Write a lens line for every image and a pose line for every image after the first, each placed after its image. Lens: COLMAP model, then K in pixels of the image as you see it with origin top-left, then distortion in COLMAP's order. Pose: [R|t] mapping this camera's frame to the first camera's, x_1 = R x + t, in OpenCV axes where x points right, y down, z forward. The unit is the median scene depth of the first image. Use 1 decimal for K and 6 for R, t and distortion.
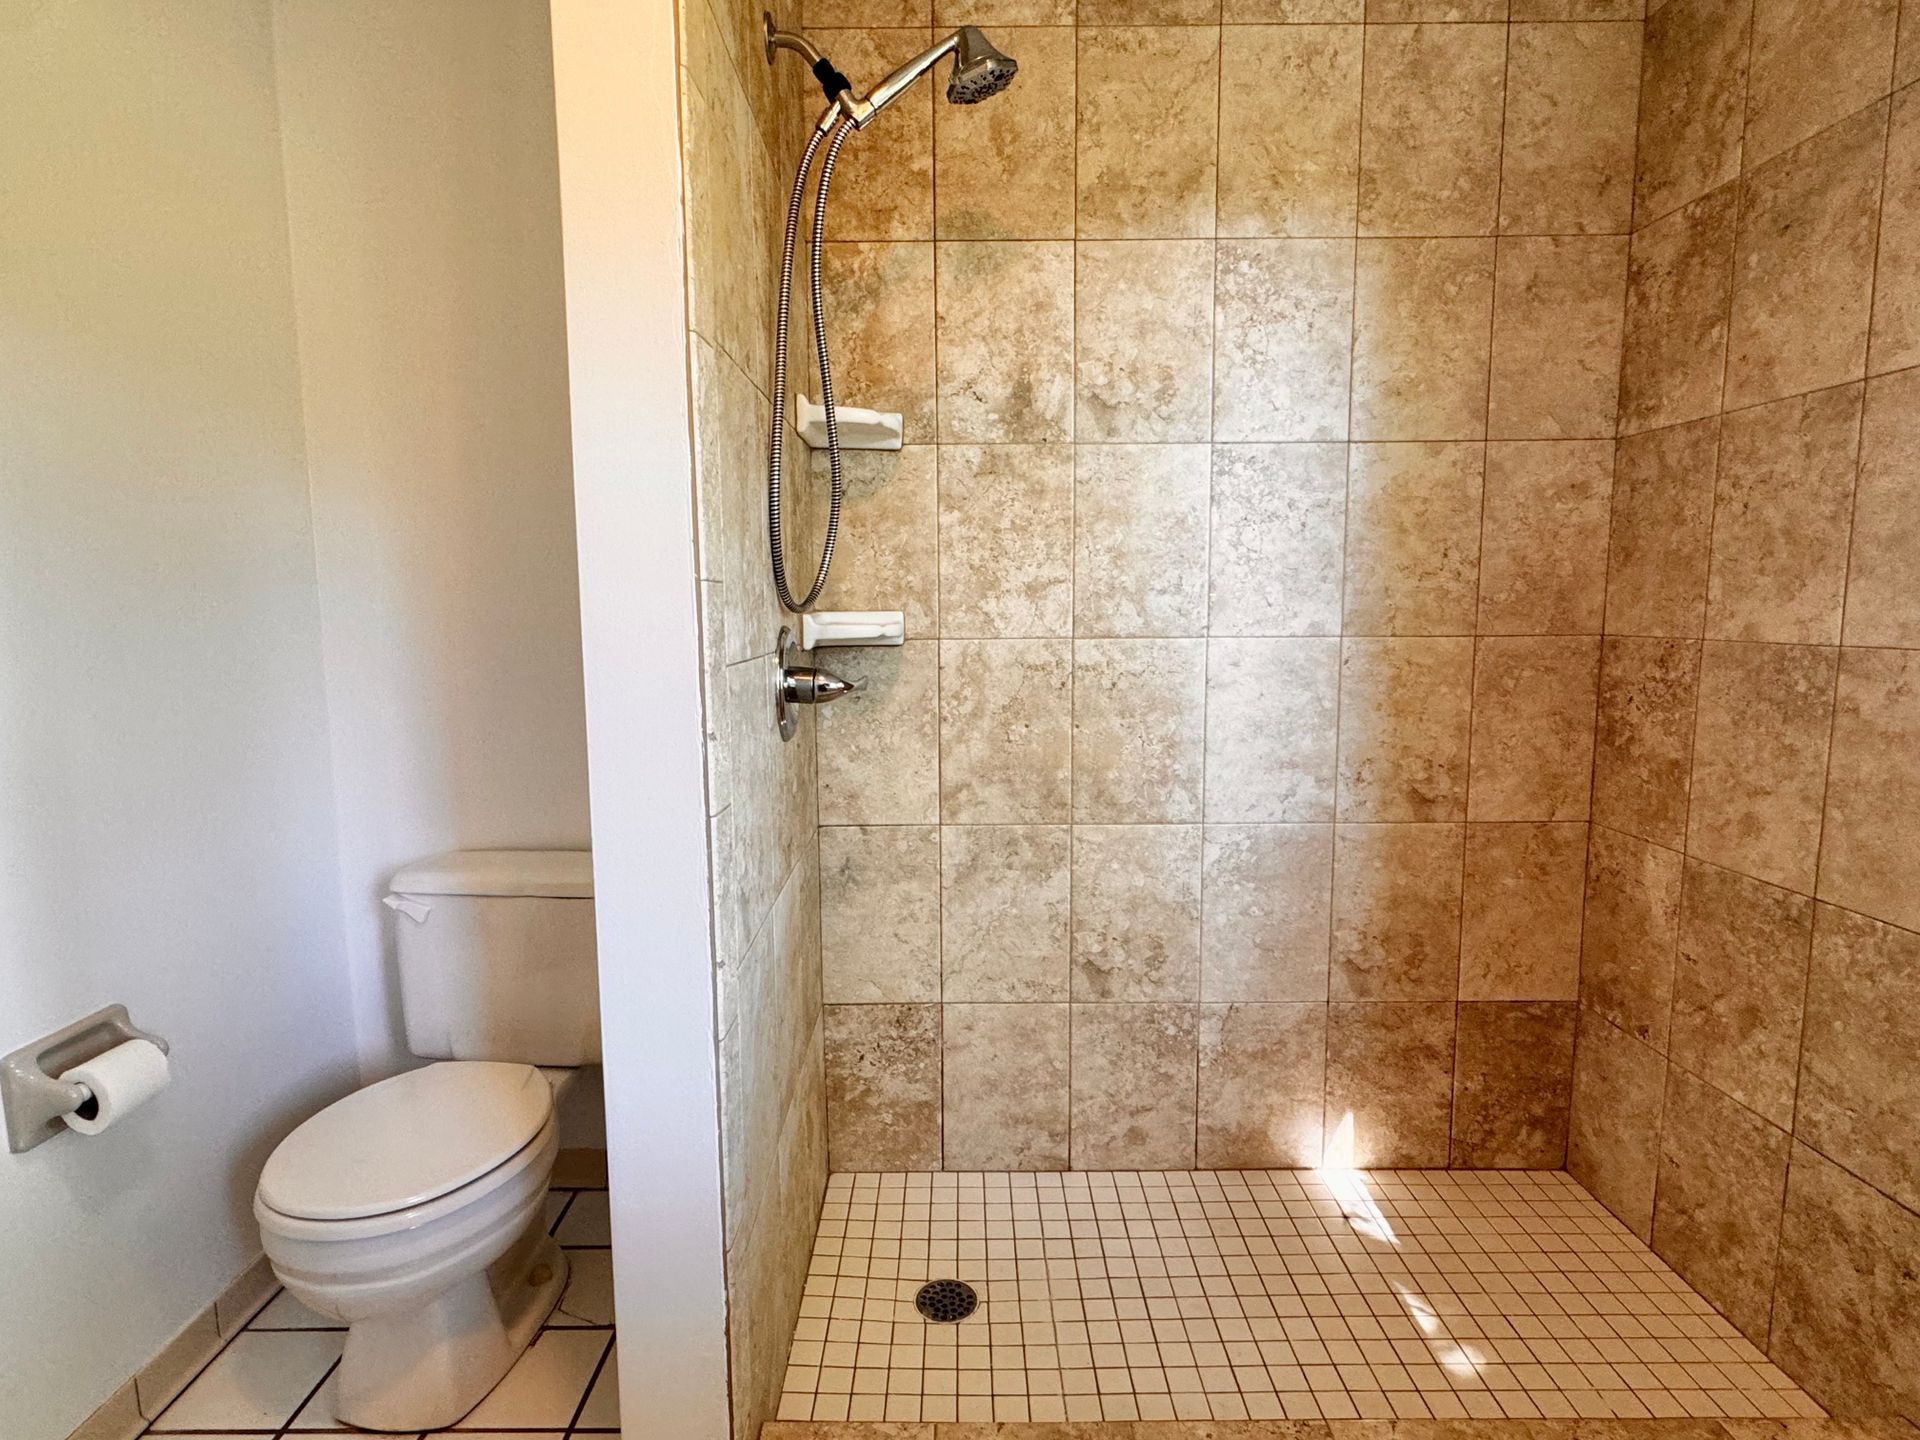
lens RADIAL K [[1010.4, 0, 958.5], [0, 1010.4, 726.6], [0, 0, 1]] dist [-0.002336, -0.000335]
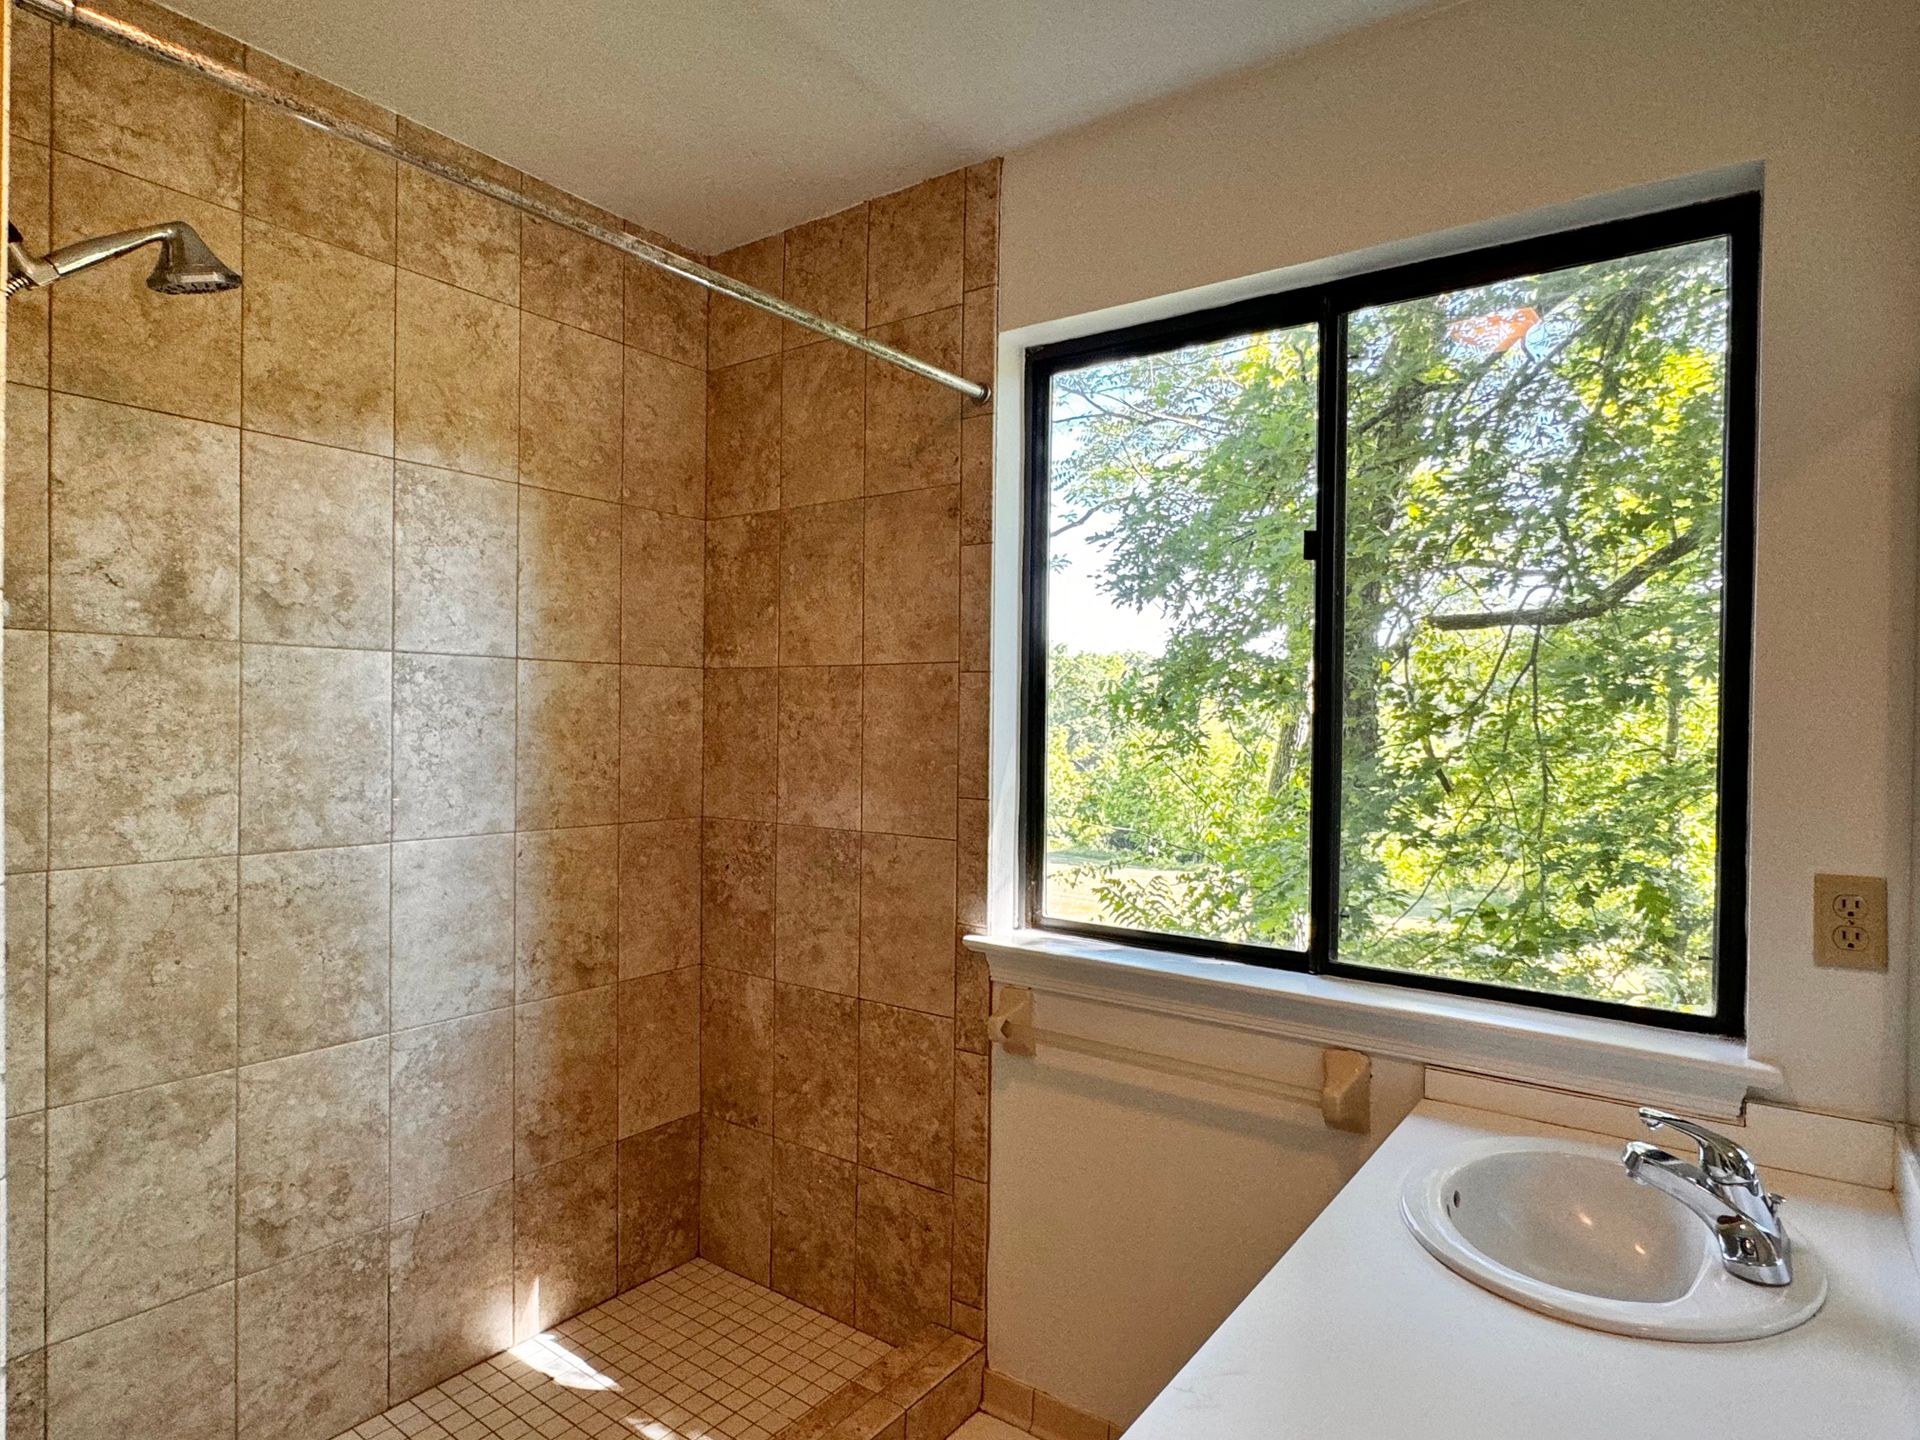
lens RADIAL K [[1075.2, 0, 960.2], [0, 1075.2, 721.6], [0, 0, 1]] dist [-0.003307, 0.001368]
pose [[0.587224, 0.013403, 0.809313, -0.287222], [0.078274, 0.994236, -0.073260, -0.086630], [-0.805631, 0.106369, 0.582790, -0.081744]]
